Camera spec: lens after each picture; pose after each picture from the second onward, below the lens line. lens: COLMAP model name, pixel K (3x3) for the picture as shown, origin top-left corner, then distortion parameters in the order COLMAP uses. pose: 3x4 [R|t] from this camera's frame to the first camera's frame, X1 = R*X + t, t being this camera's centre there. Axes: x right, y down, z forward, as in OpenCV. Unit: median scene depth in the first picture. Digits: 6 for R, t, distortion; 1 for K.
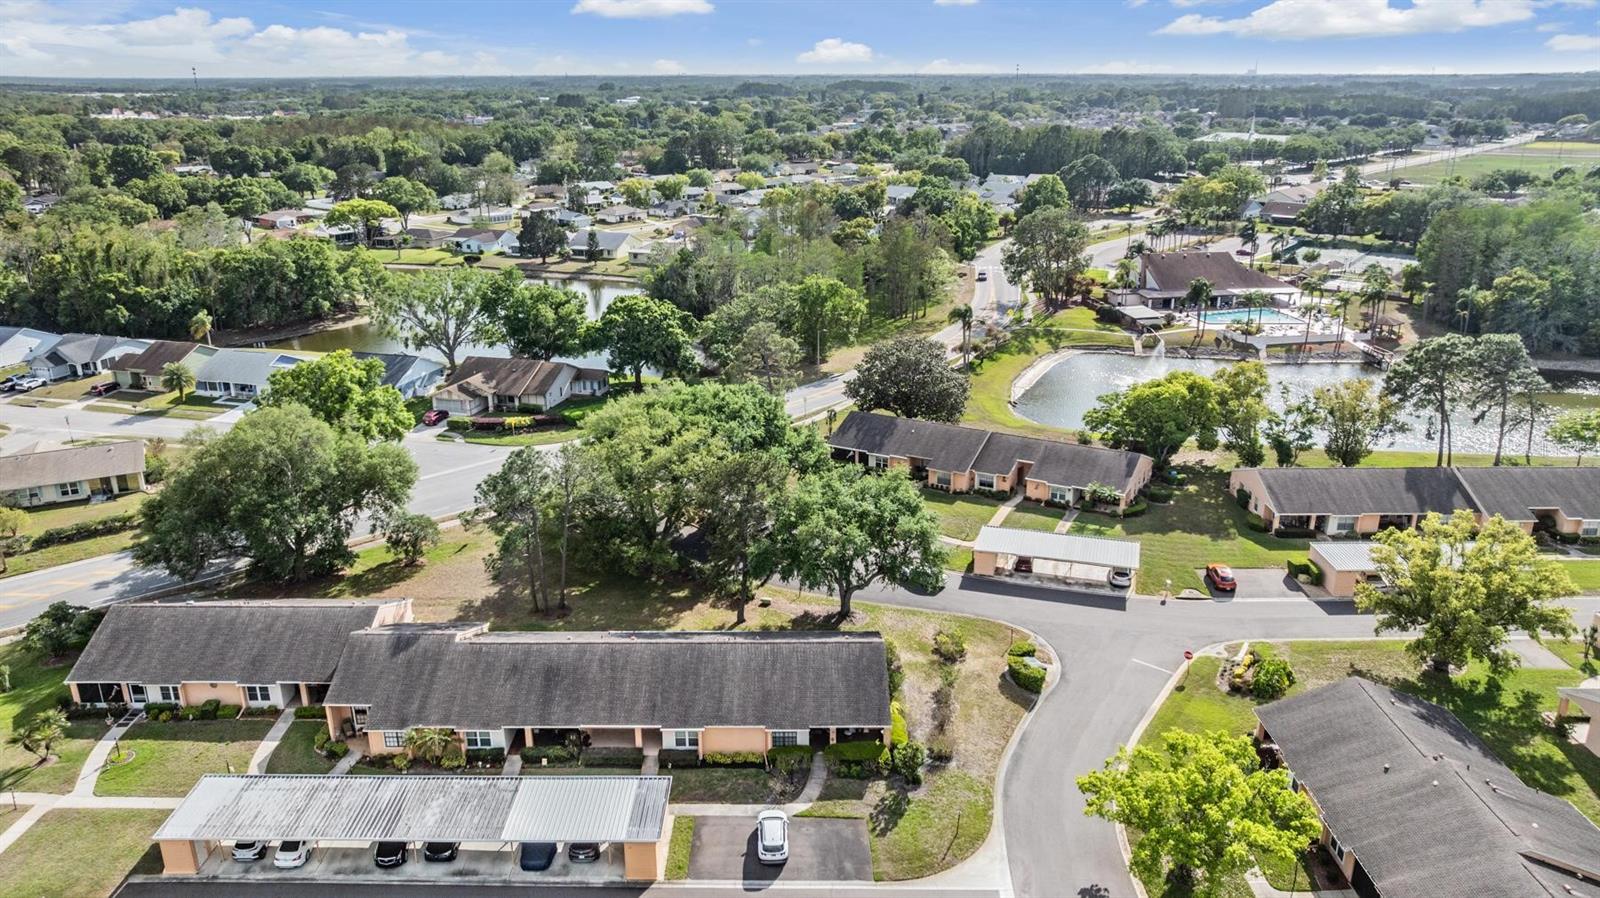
lens RADIAL K [[1122.5, 0, 797.6], [0, 1122.5, 446.2], [0, 0, 1]] dist [-0.029473, 0.017168]
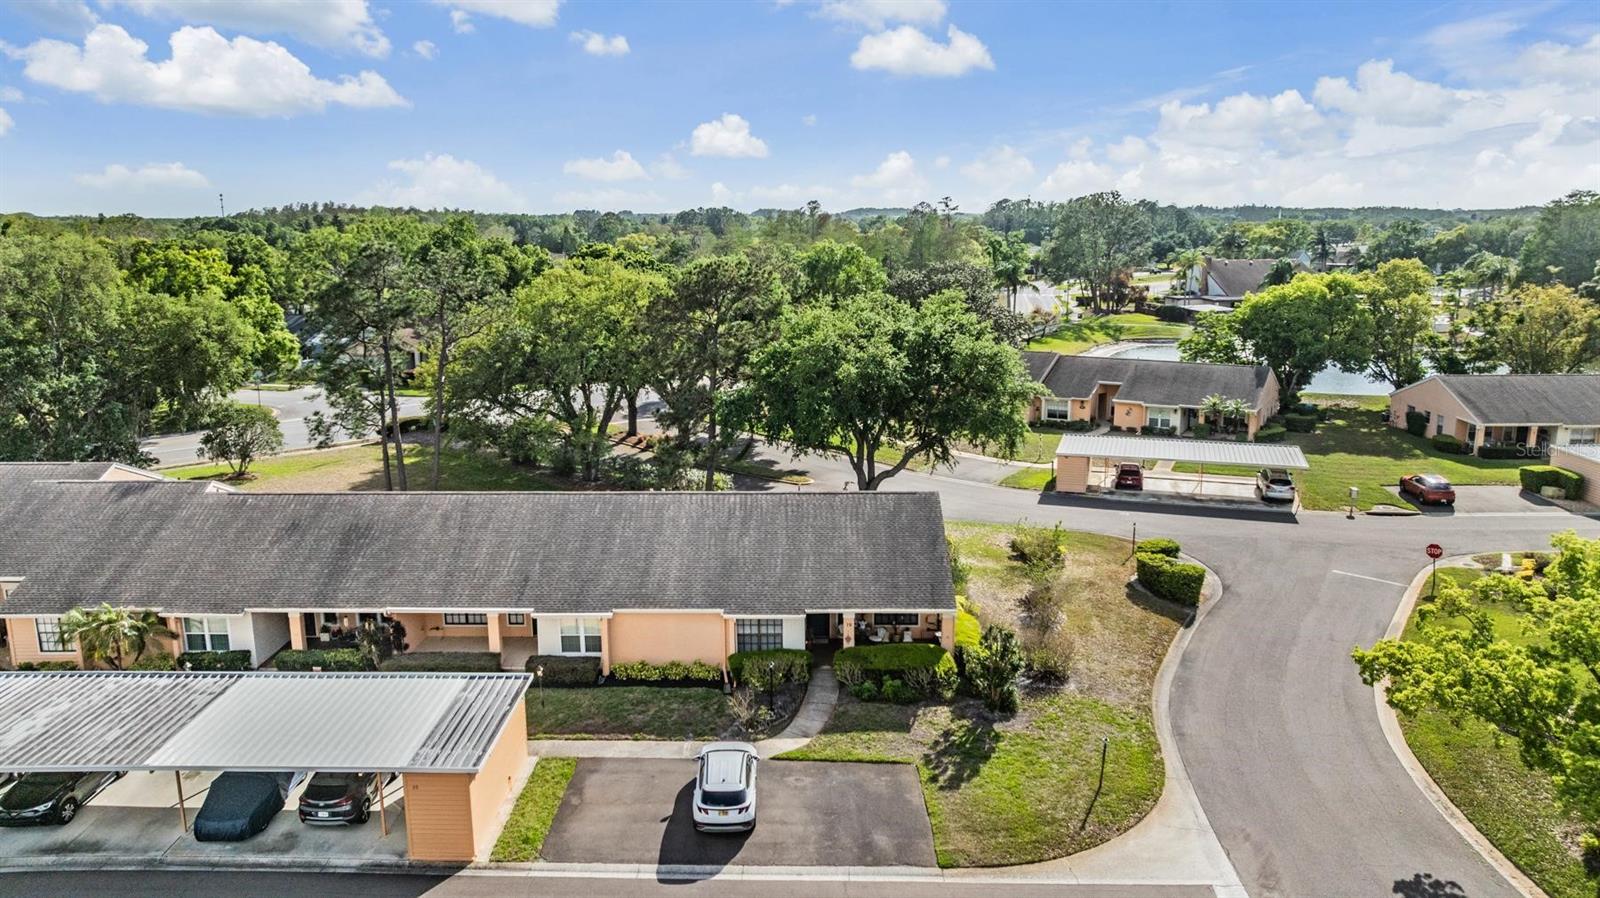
lens RADIAL K [[1122.5, 0, 799.6], [0, 1122.5, 440.0], [0, 0, 1]] dist [-0.029473, 0.017168]
pose [[0.999930, 0.001714, -0.011670, 0.012196], [-0.003174, 0.991998, -0.126212, 0.209707], [0.011361, 0.126240, 0.991935, 0.398572]]
